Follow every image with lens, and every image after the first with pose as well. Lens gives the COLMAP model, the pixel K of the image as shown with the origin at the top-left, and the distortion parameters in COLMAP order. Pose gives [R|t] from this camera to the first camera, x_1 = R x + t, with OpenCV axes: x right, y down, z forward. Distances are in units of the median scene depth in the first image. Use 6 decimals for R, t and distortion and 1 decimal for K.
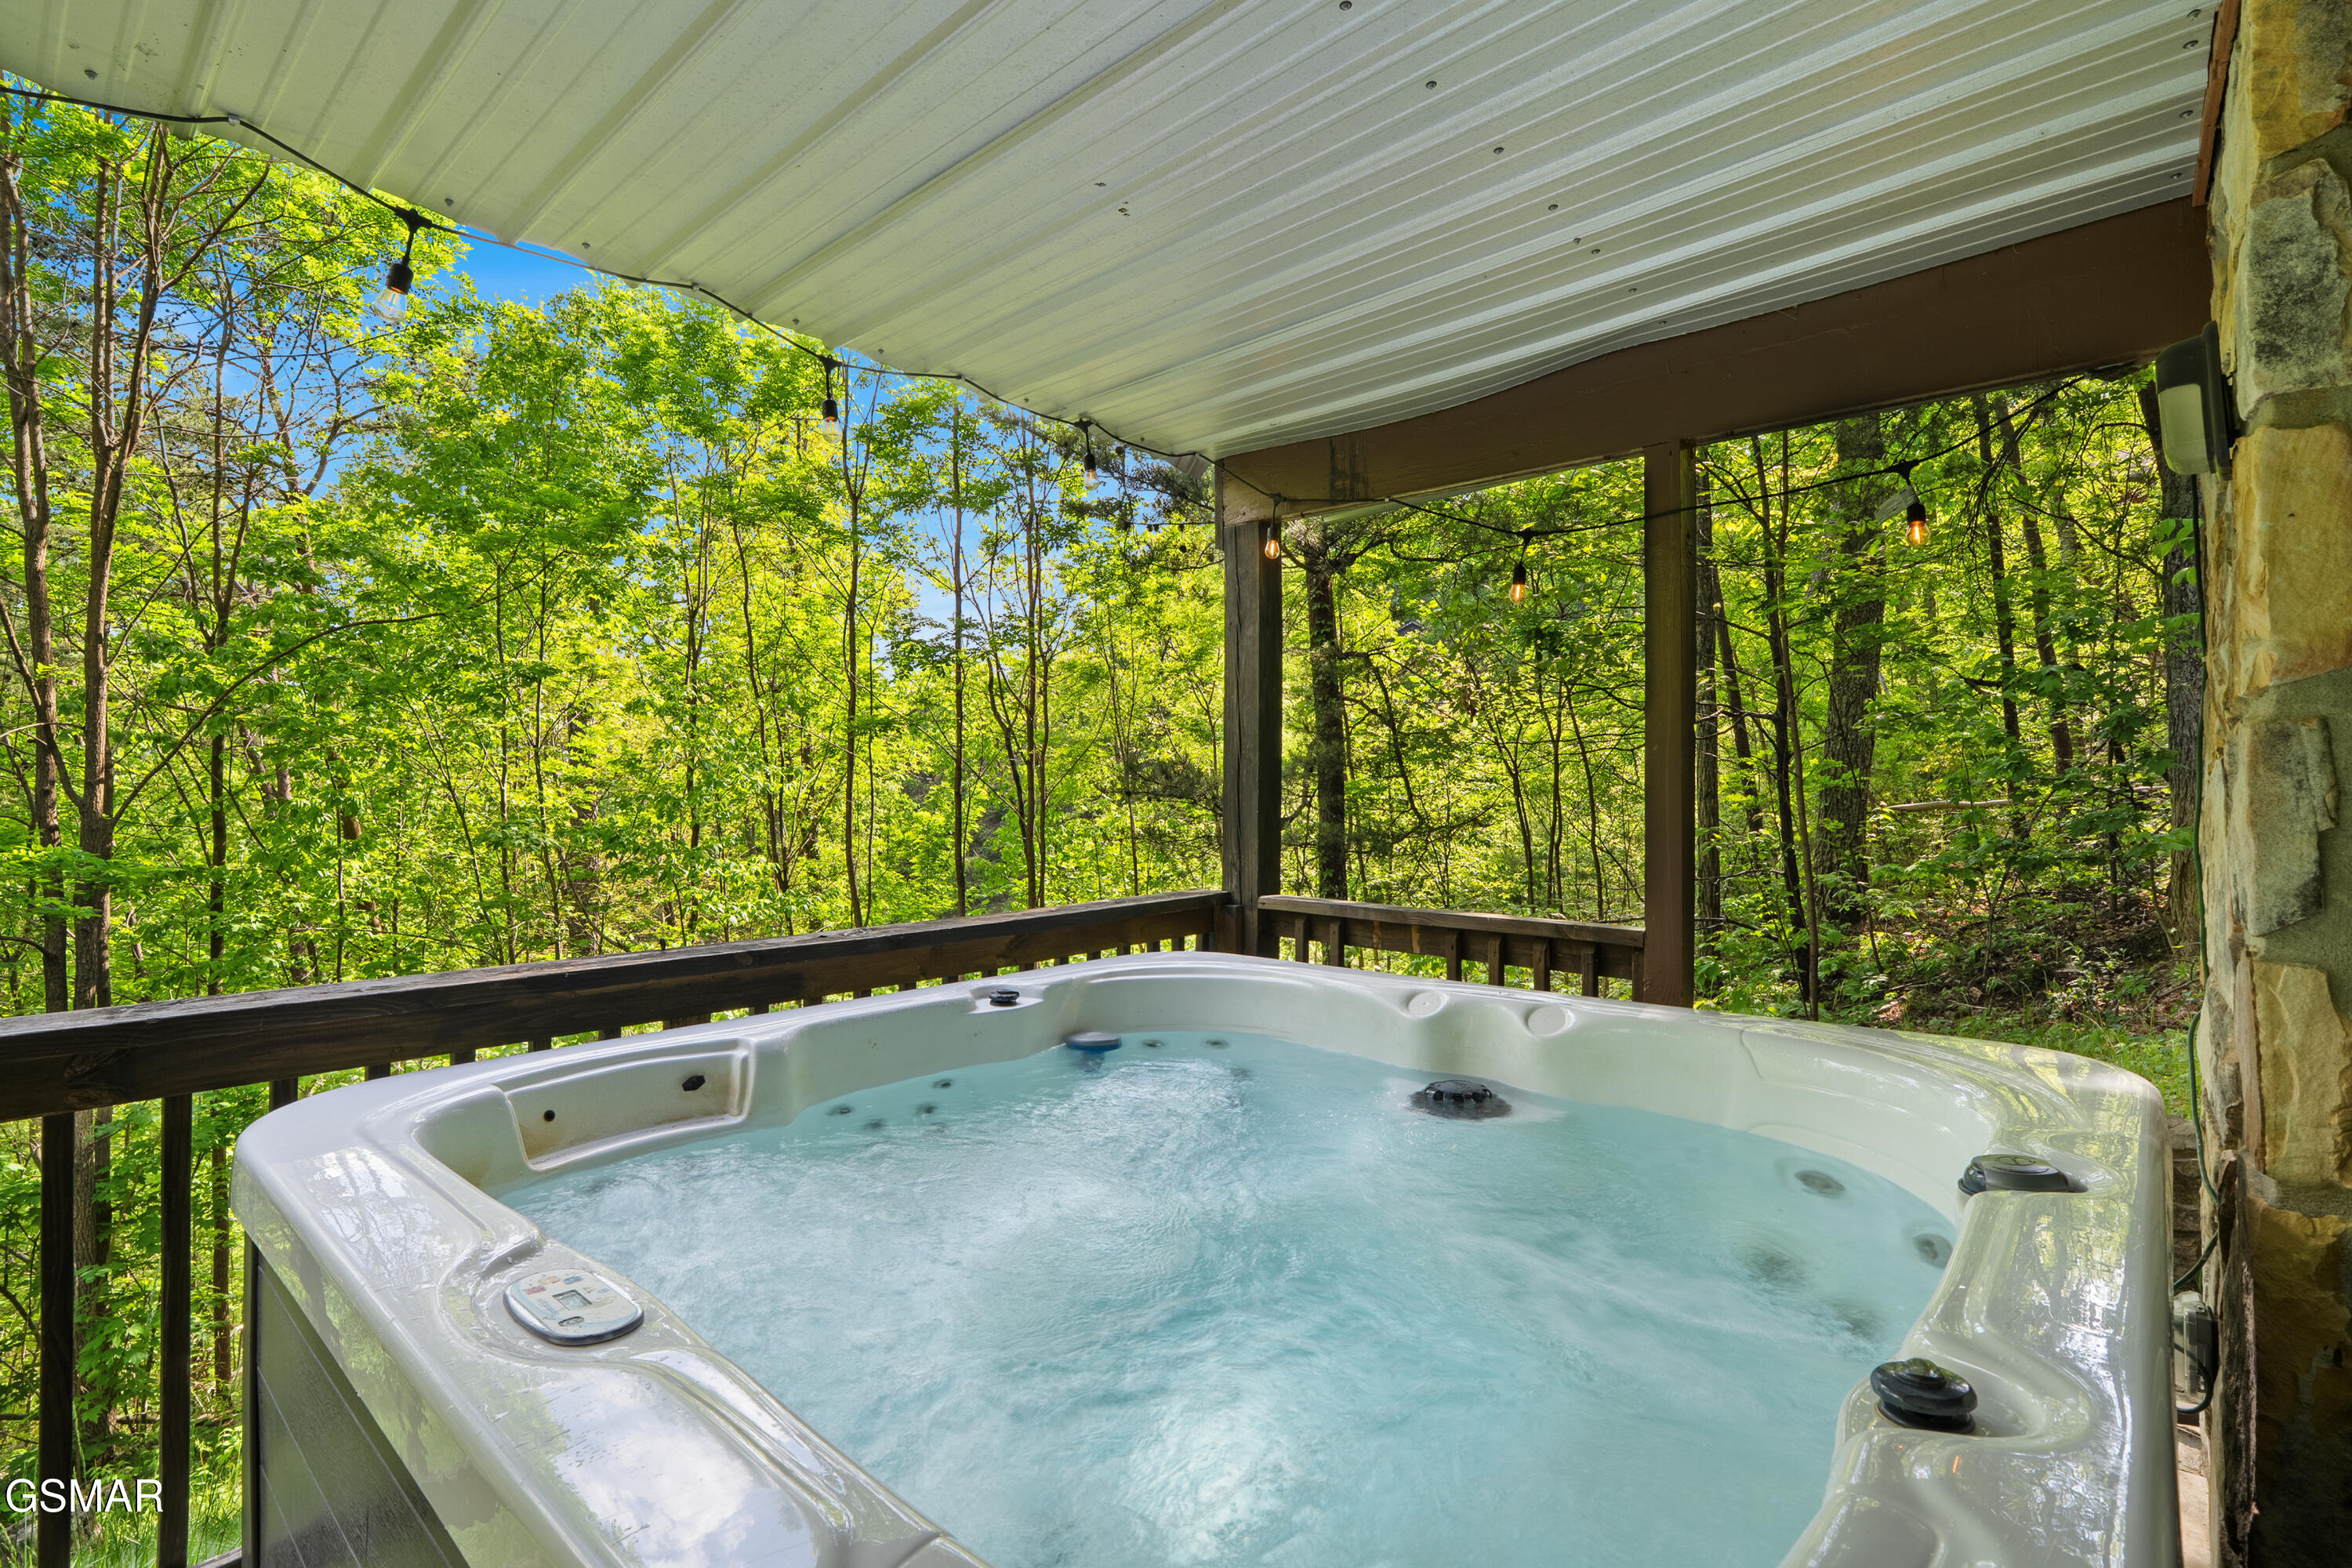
lens RADIAL K [[1072.5, 0, 1166.8], [0, 1072.5, 782.0], [0, 0, 1]] dist [0.001265, 0.000747]
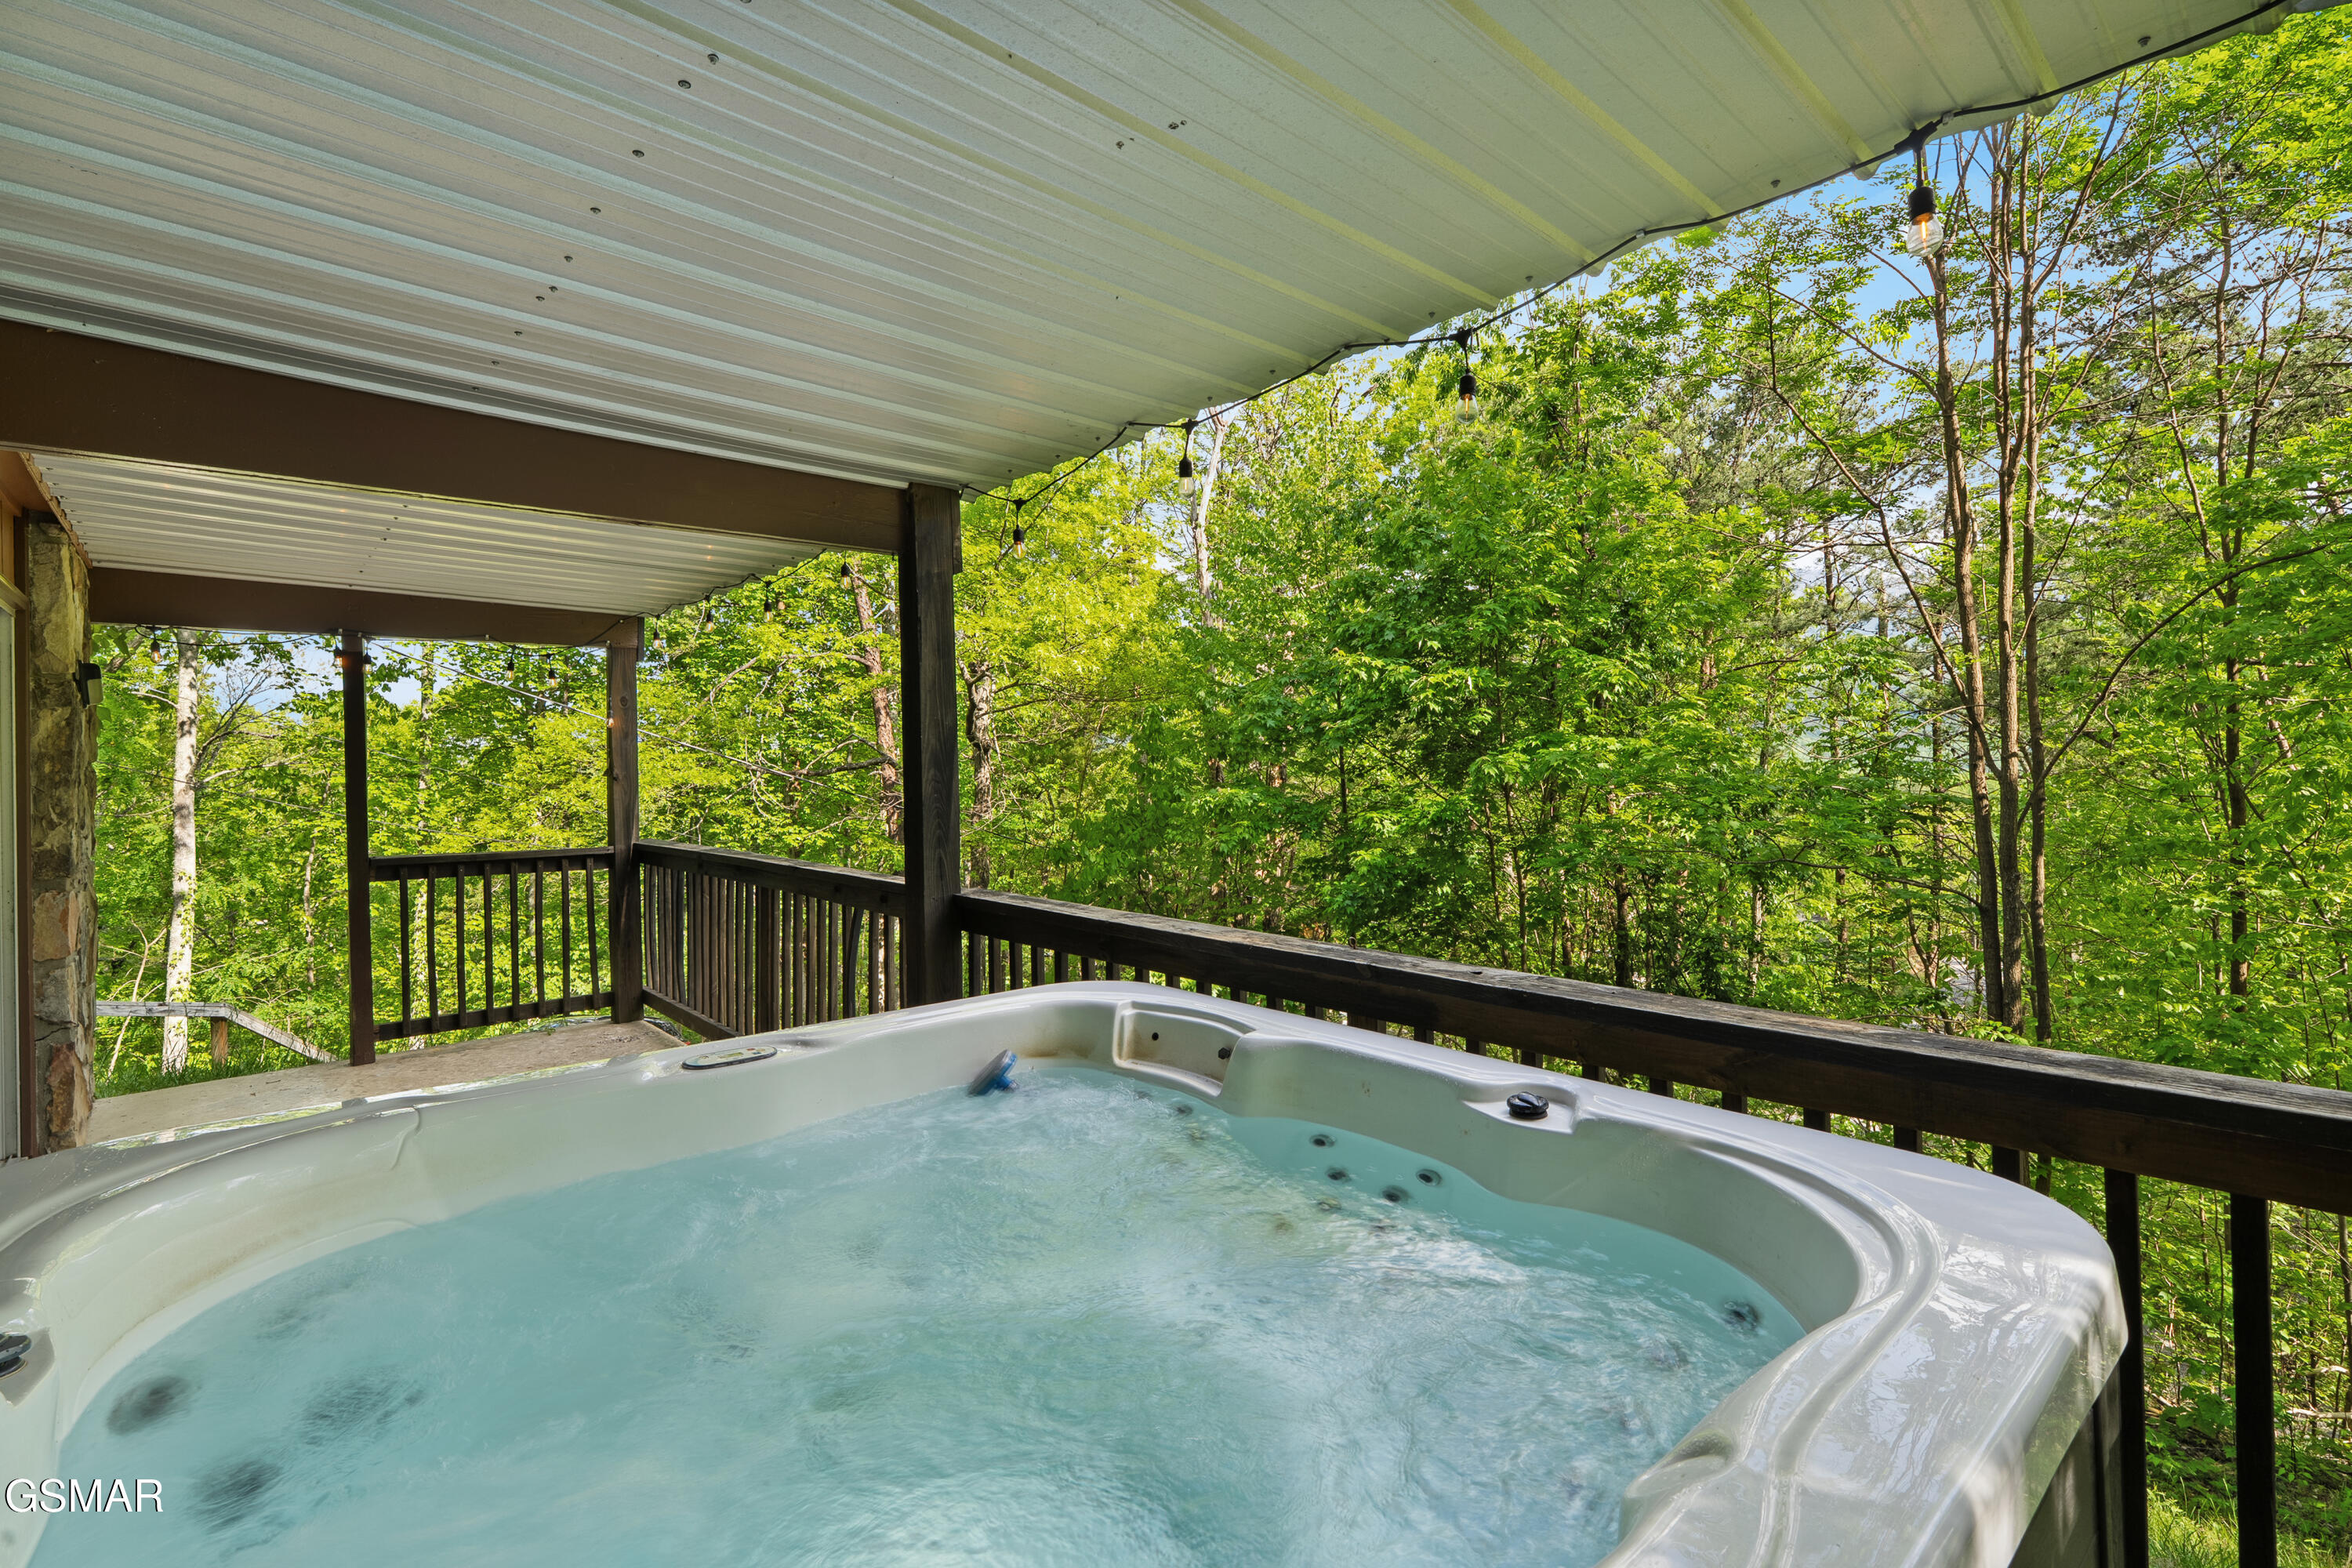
lens RADIAL K [[1072.5, 0, 1175.6], [0, 1072.5, 776.2], [0, 0, 1]] dist [0.001265, 0.000747]
pose [[-0.121946, 0.006093, -0.992518, 0.168438], [0.015634, 0.999869, 0.004217, 0.001914], [0.992414, -0.015003, -0.122025, 0.308253]]
